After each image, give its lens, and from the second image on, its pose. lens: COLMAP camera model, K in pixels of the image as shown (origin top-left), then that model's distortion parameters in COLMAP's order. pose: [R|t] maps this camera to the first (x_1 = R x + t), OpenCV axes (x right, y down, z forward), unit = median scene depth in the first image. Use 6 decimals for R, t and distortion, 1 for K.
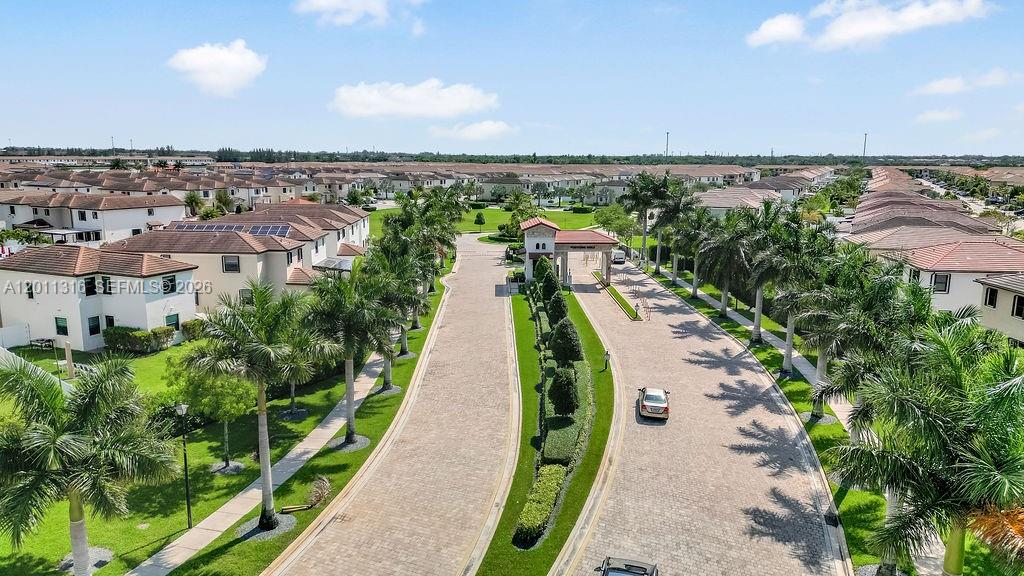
lens RADIAL K [[719.9, 0, 507.9], [0, 719.9, 285.6], [0, 0, 1]] dist [0.084235, -0.083901]
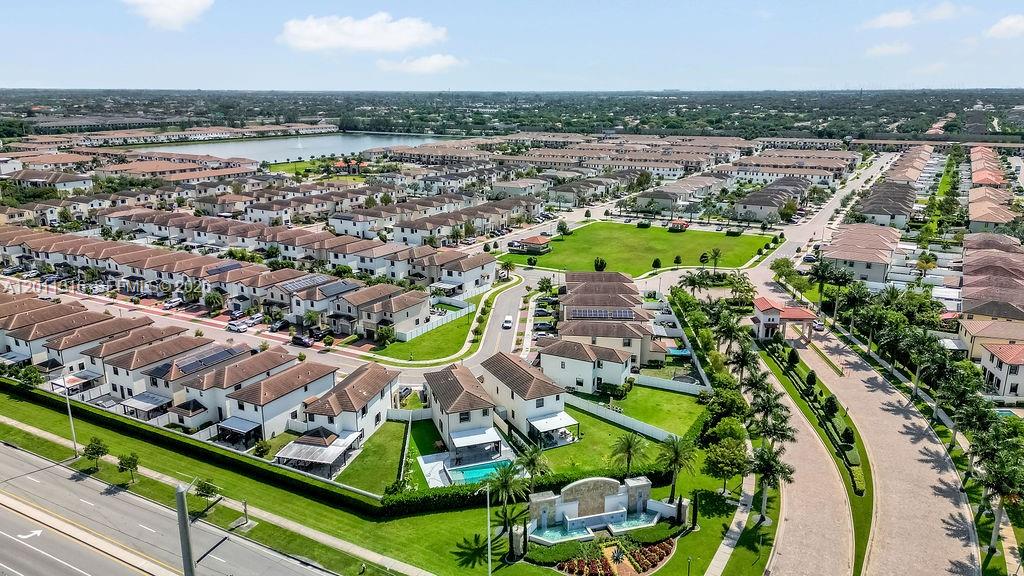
lens RADIAL K [[719.9, 0, 509.5], [0, 719.9, 285.4], [0, 0, 1]] dist [0.084235, -0.083901]
pose [[0.996135, 0.014917, -0.086554, -0.695339], [-0.007537, 0.996354, 0.084979, -0.455488], [0.087507, -0.083998, 0.992616, -1.245188]]
